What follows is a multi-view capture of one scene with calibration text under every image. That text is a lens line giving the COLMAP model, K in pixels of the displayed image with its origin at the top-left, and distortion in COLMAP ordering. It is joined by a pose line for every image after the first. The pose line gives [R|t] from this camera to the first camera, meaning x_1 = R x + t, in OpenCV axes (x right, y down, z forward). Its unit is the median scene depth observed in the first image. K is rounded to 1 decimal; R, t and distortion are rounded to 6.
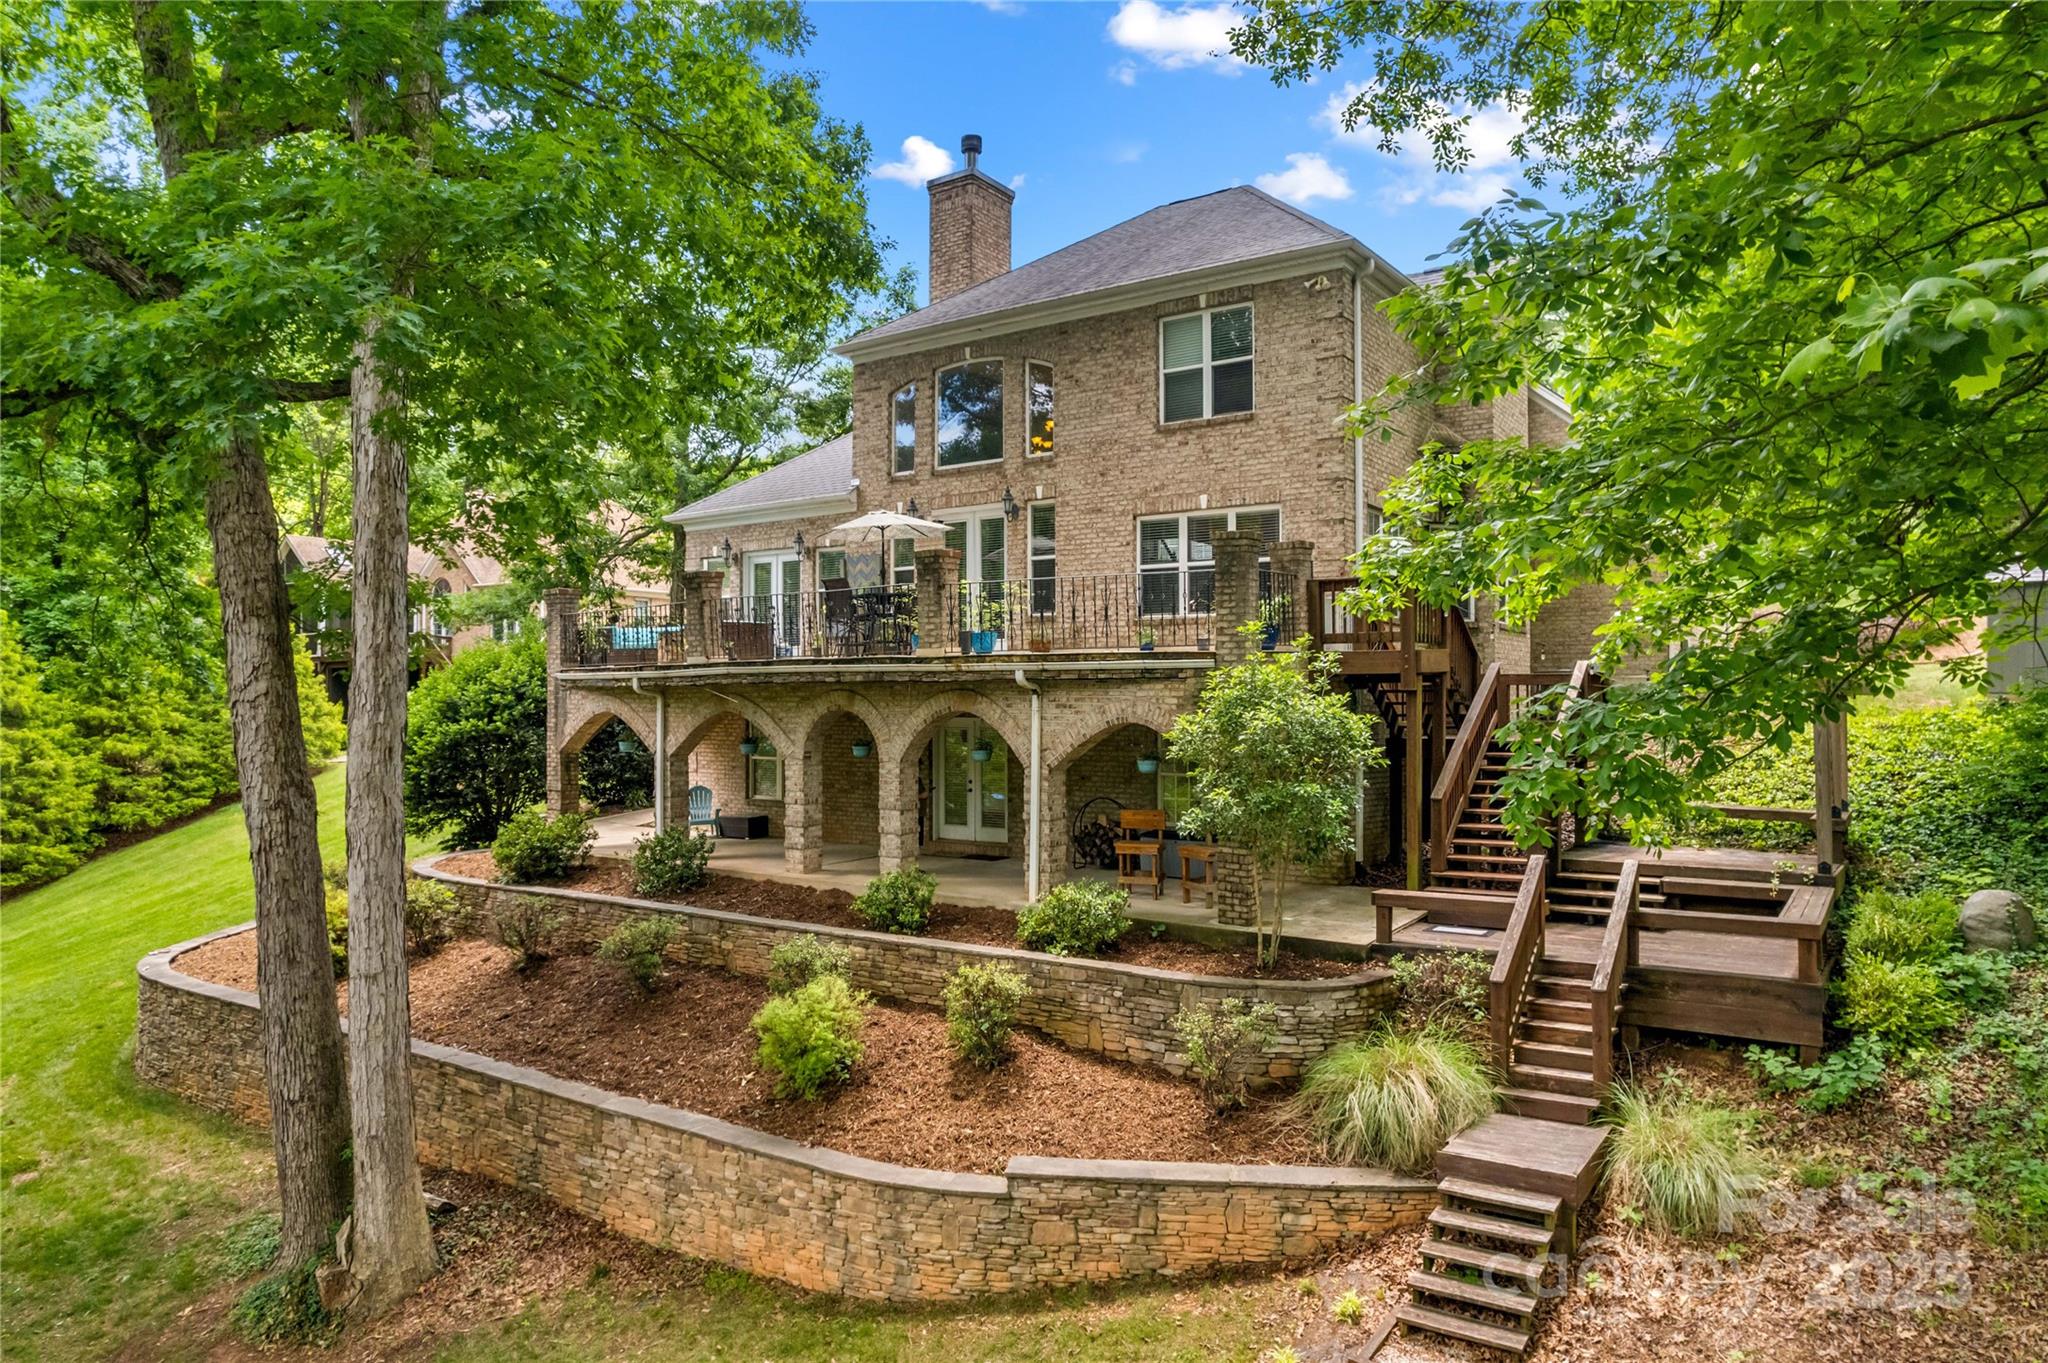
lens RADIAL K [[1310.9, 0, 1024.0], [0, 1310.9, 681.5], [0, 0, 1]] dist [-0.084855, 0.080683]
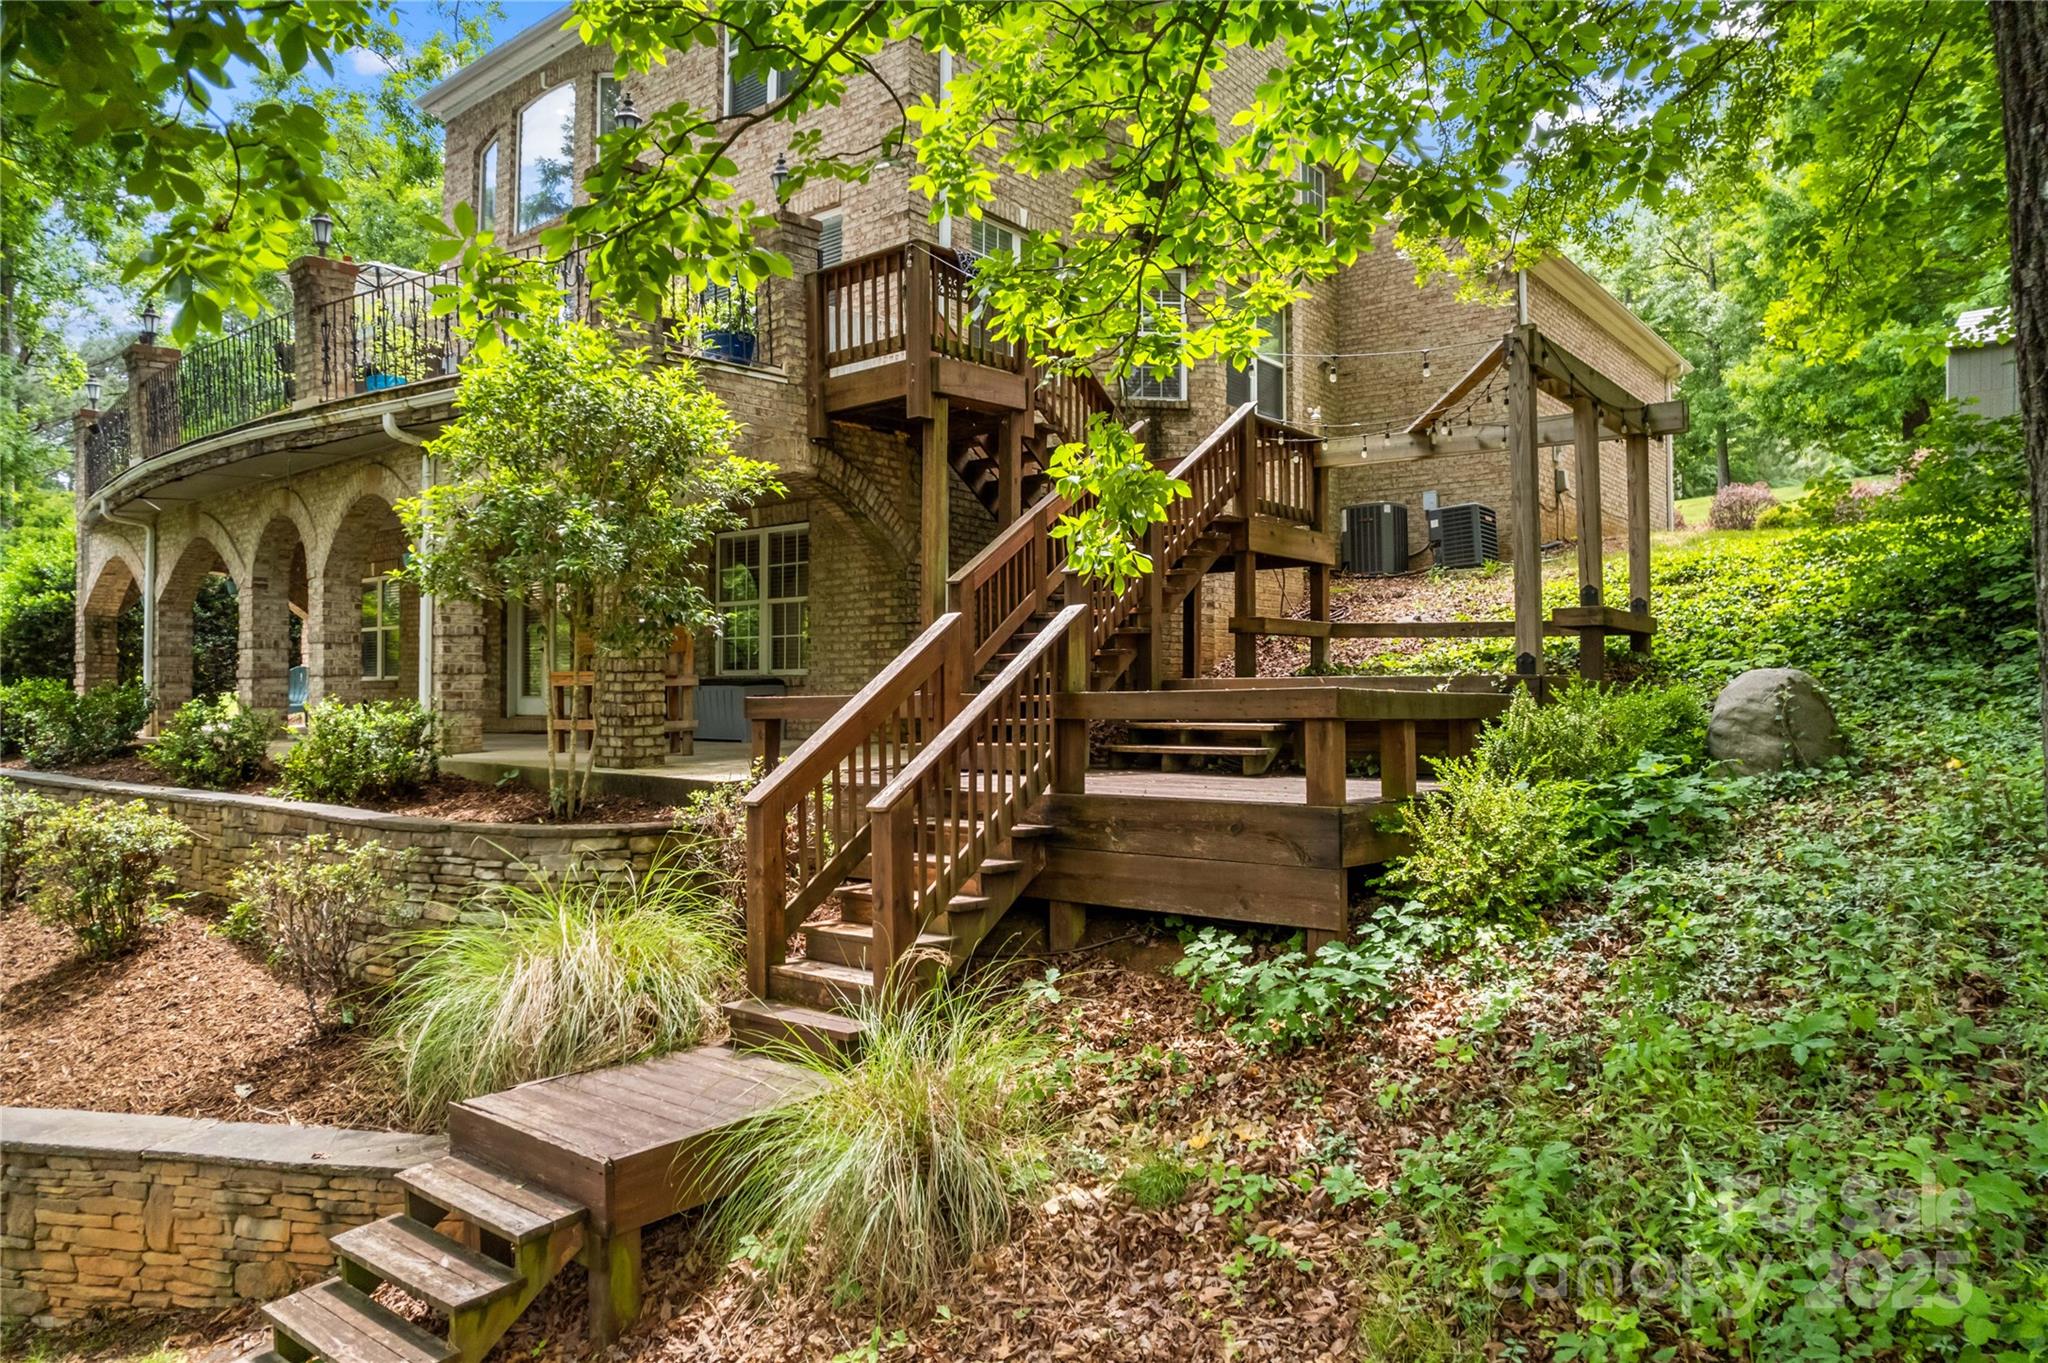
lens RADIAL K [[1310.9, 0, 1024.0], [0, 1310.9, 681.5], [0, 0, 1]] dist [-0.084855, 0.080683]
pose [[0.997504, -0.000798, -0.070610, 0.538228], [0.000740, 0.999999, -0.000851, 0.188885], [0.070611, 0.000797, 0.997504, 0.486615]]
